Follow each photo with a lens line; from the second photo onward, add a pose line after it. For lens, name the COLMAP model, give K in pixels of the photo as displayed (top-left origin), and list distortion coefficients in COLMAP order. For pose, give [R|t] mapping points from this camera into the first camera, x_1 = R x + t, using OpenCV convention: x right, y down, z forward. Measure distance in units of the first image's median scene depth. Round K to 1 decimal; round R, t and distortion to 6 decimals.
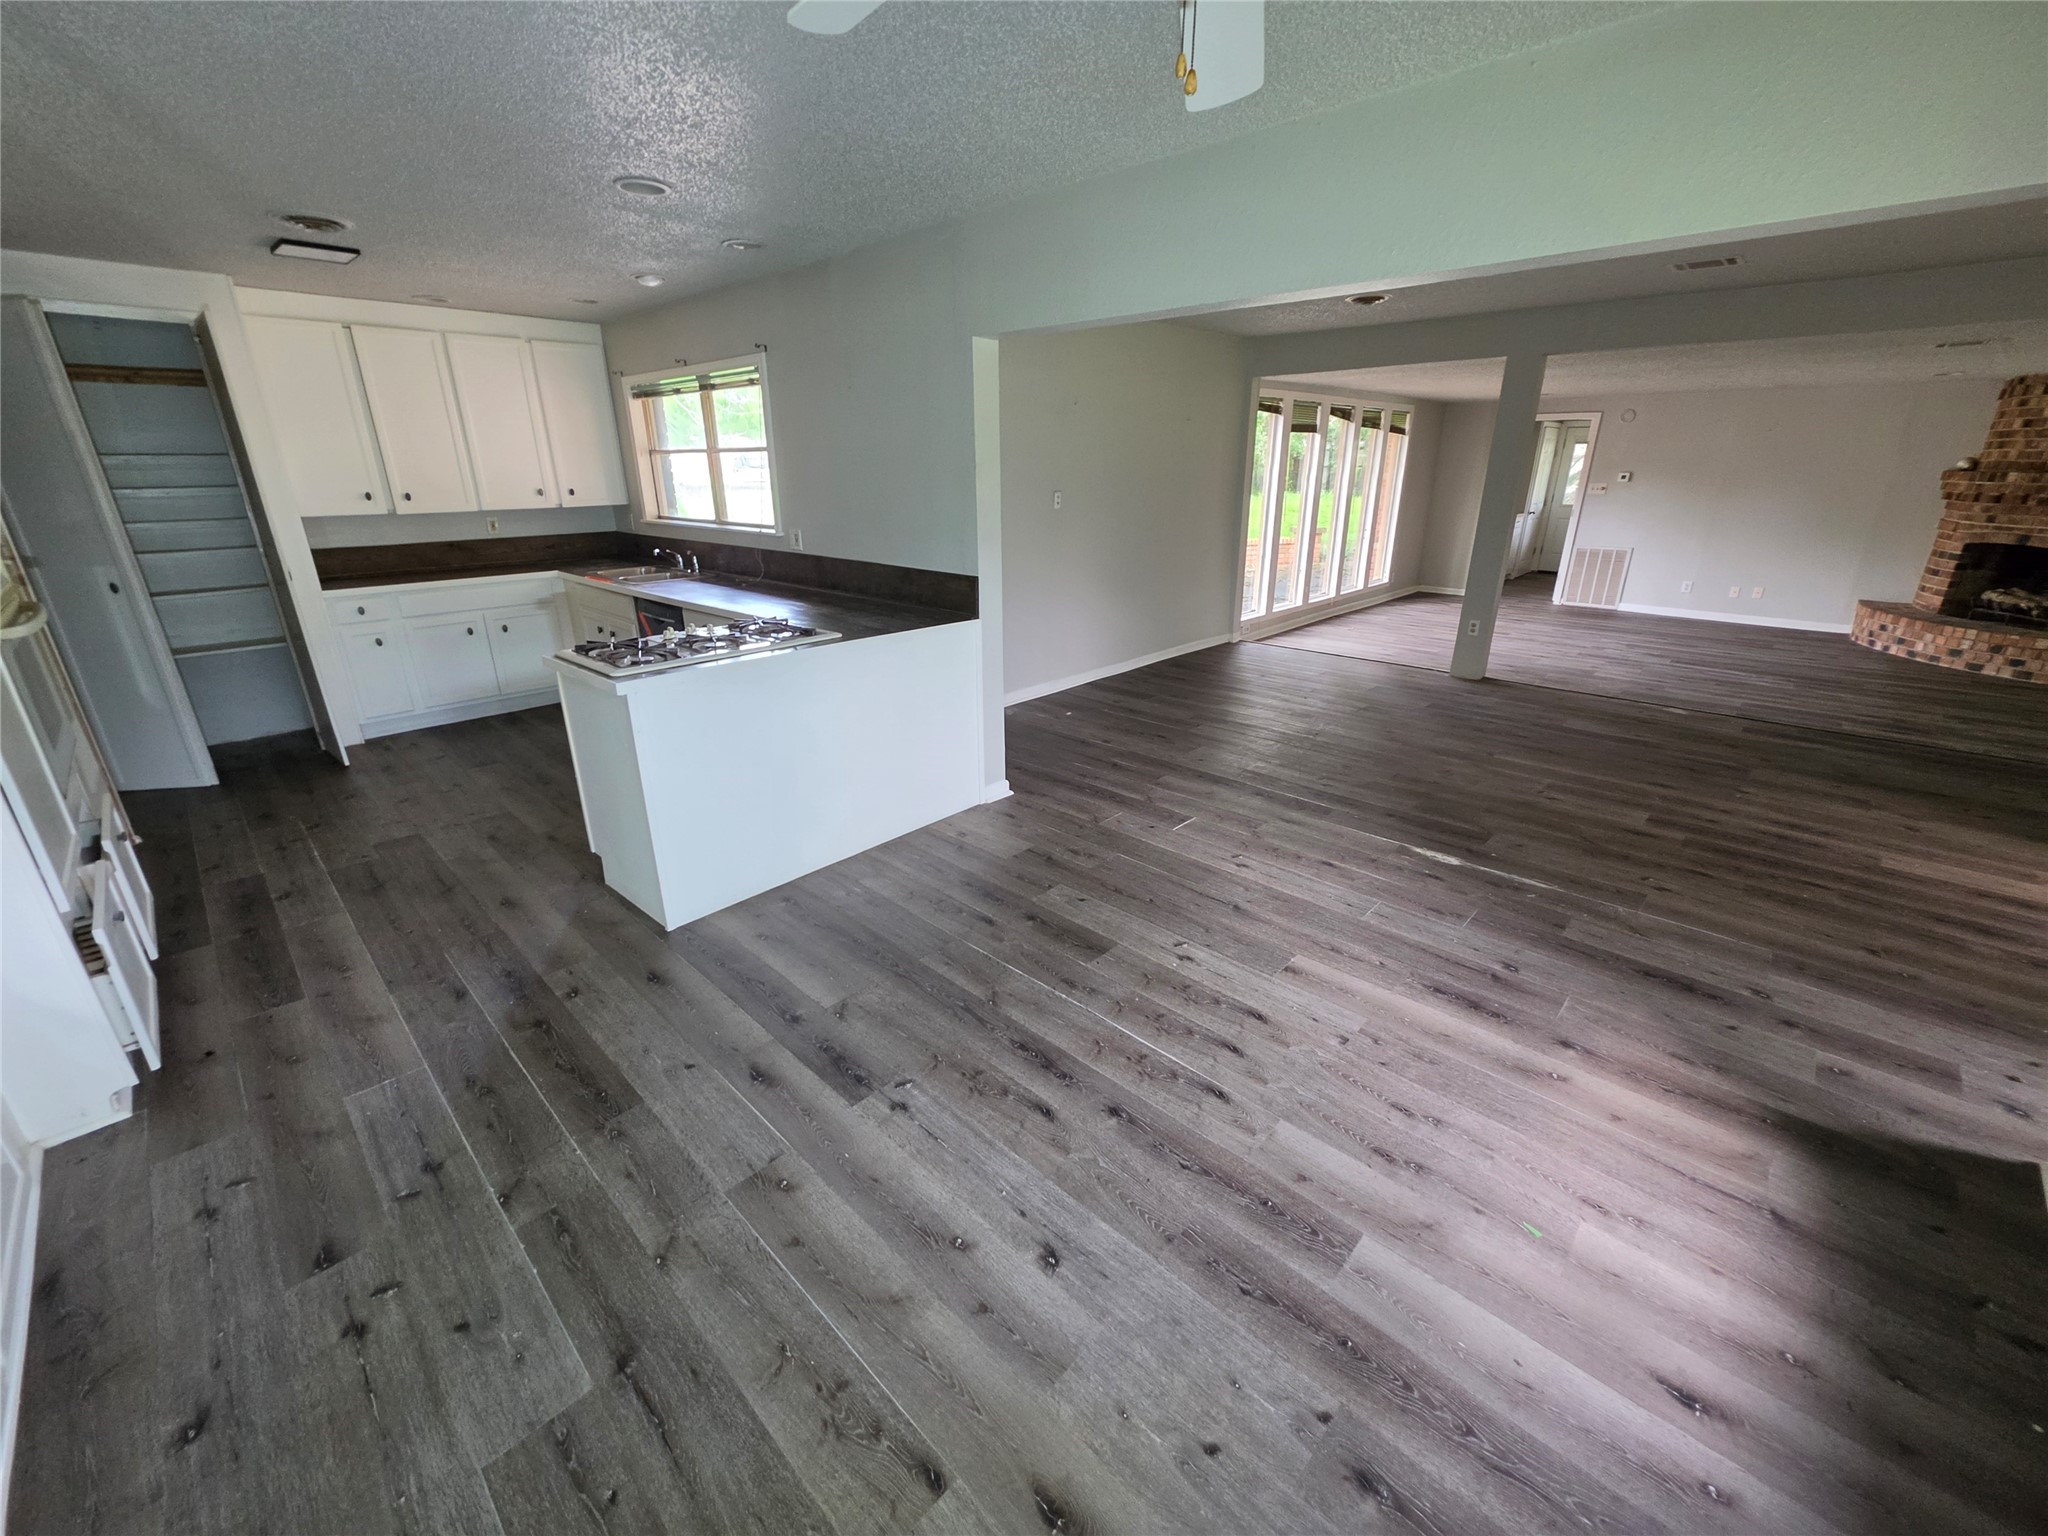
lens RADIAL K [[820.2, 0, 1019.1], [0, 820.2, 769.5], [0, 0, 1]] dist [-0.003035, 0.000315]
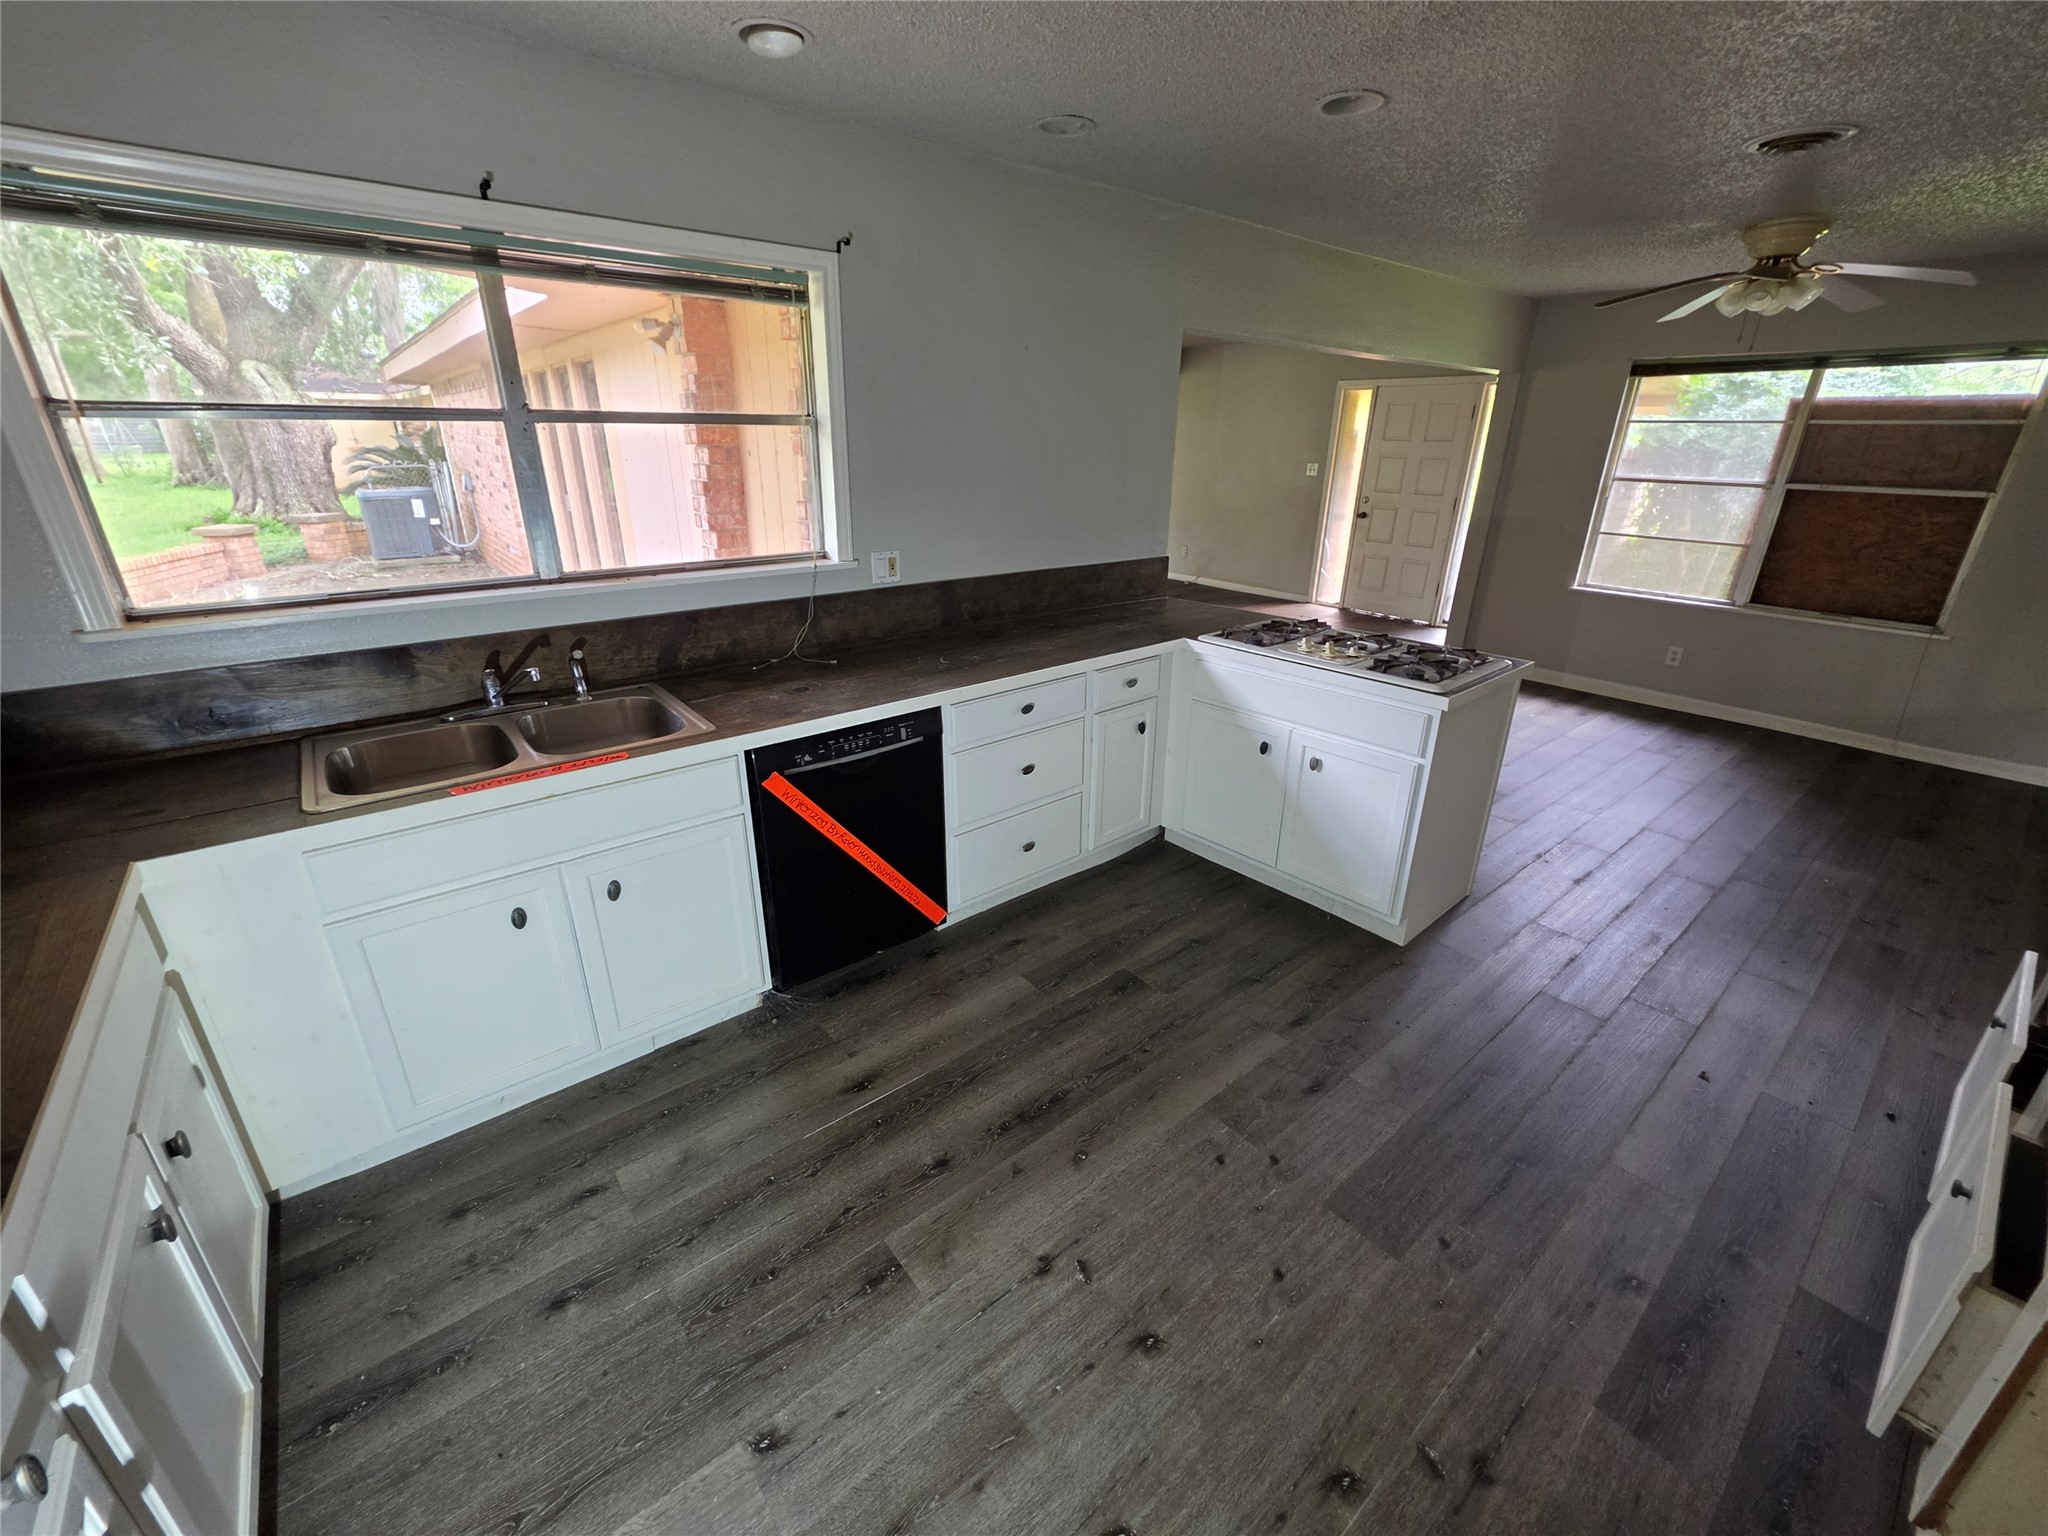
lens RADIAL K [[823.4, 0, 1020.8], [0, 823.4, 763.3], [0, 0, 1]] dist [-0.004340, 0.000945]
pose [[0.120007, -0.360963, 0.924827, -1.480539], [0.338048, 0.890748, 0.303796, -0.491985], [-0.933446, 0.276178, 0.228918, 1.300602]]
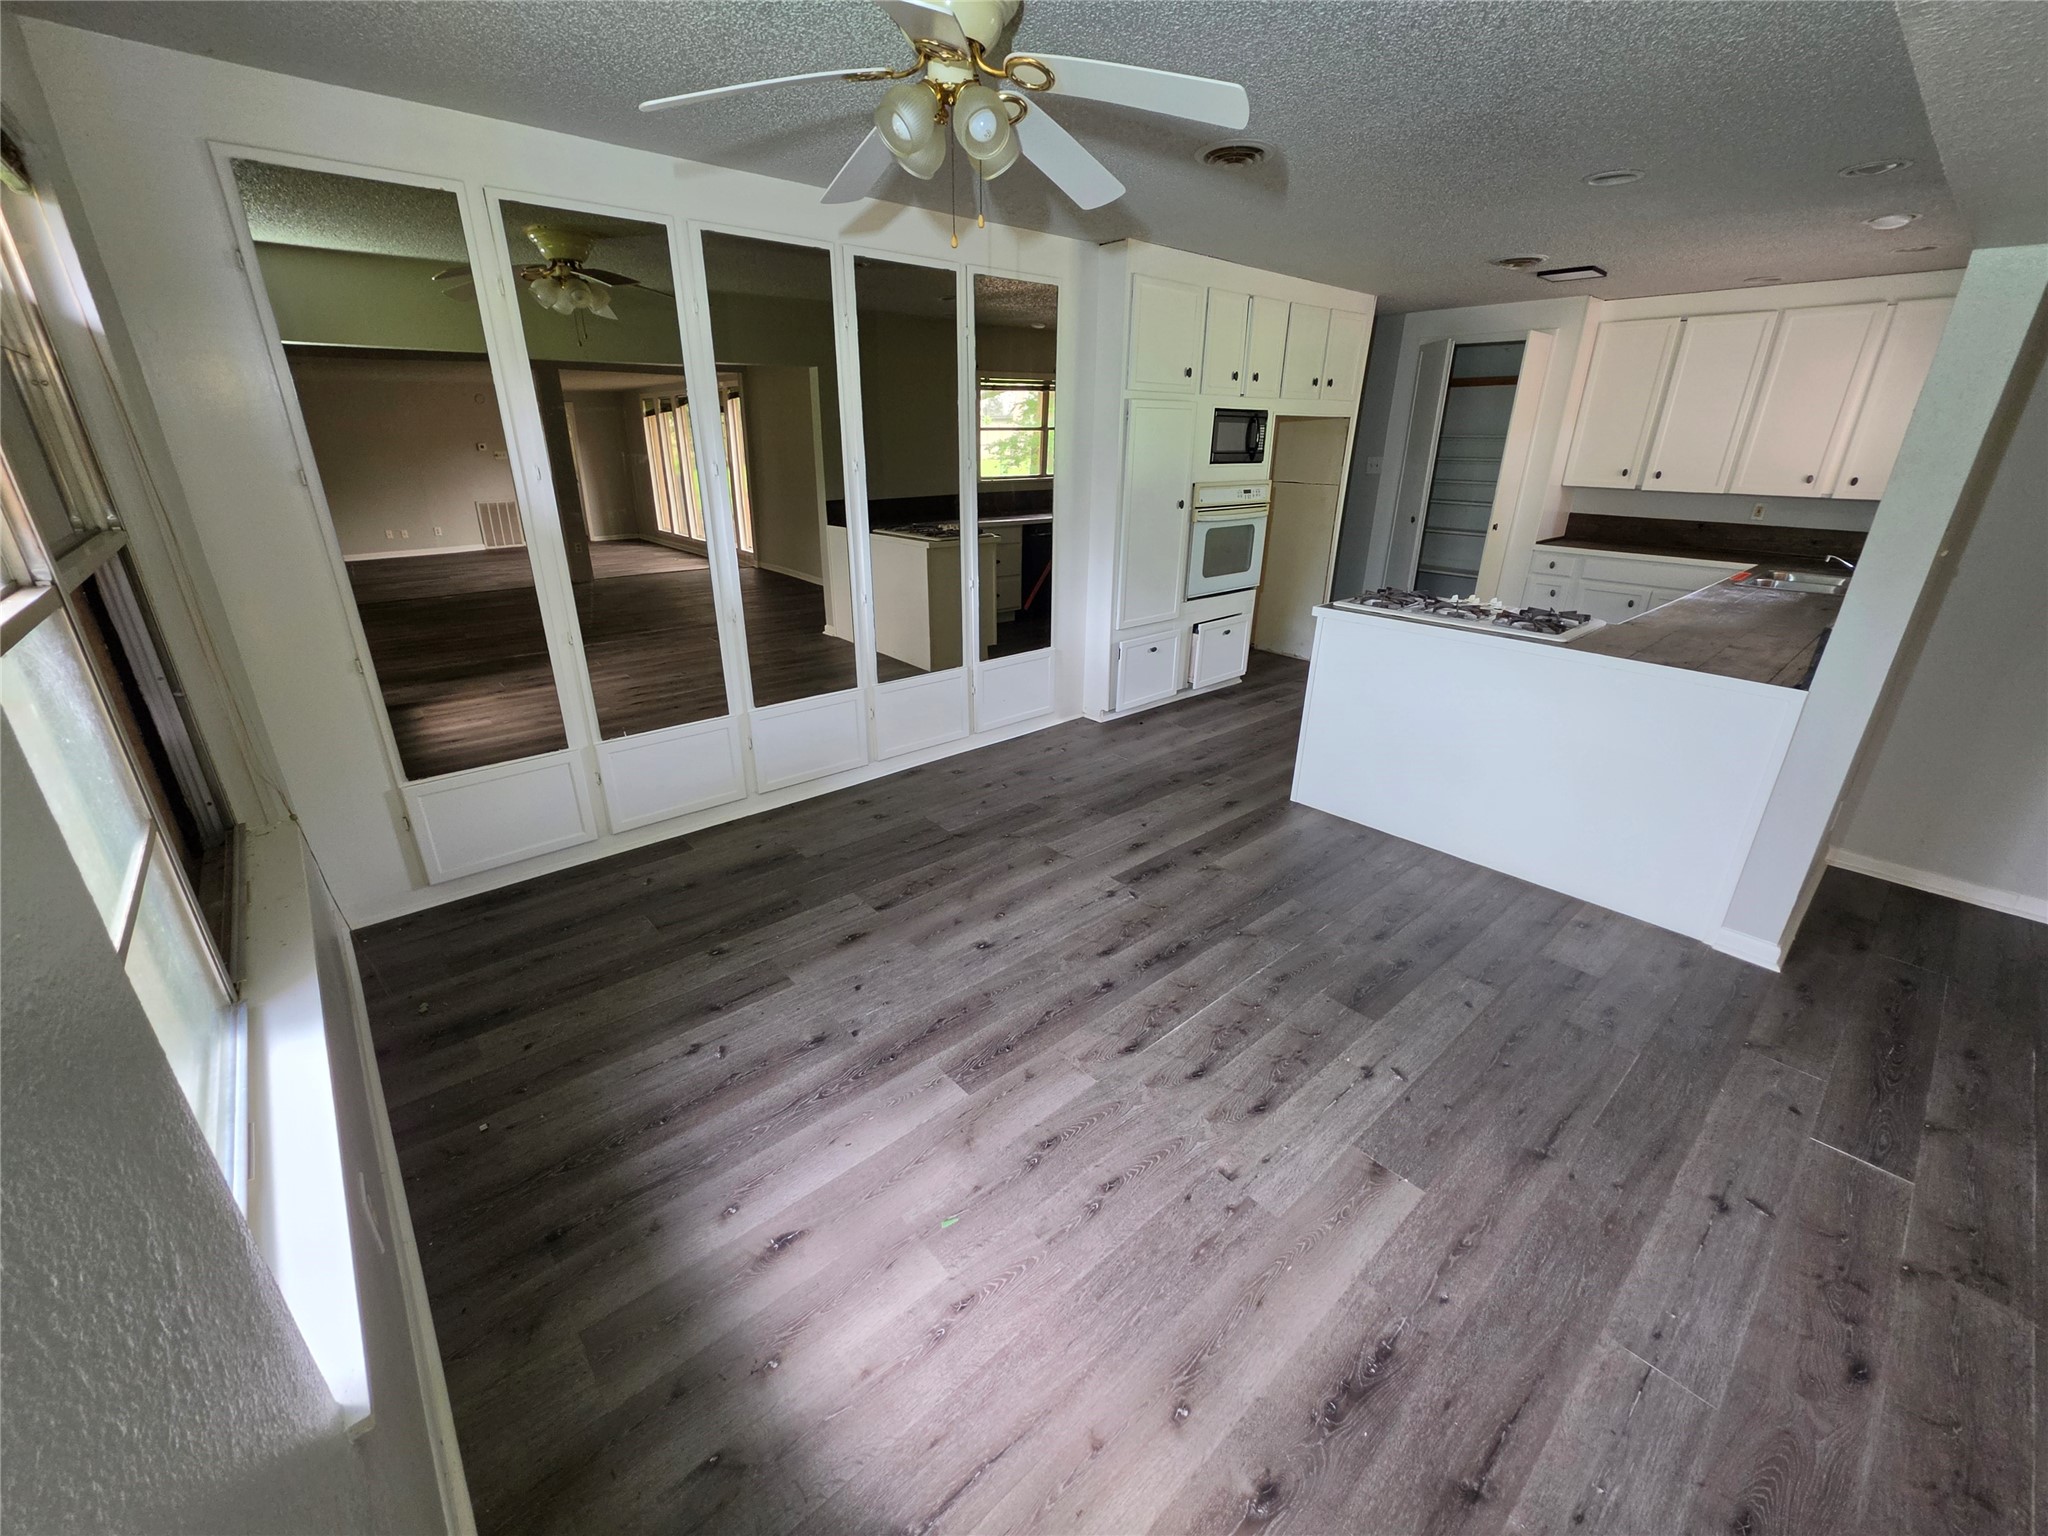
lens RADIAL K [[823.4, 0, 1020.8], [0, 823.4, 763.3], [0, 0, 1]] dist [-0.004340, 0.000945]
pose [[-0.085936, 0.371770, -0.924339, 0.842499], [-0.356628, 0.854818, 0.376964, -0.205705], [0.930286, 0.362039, 0.059124, 0.514996]]
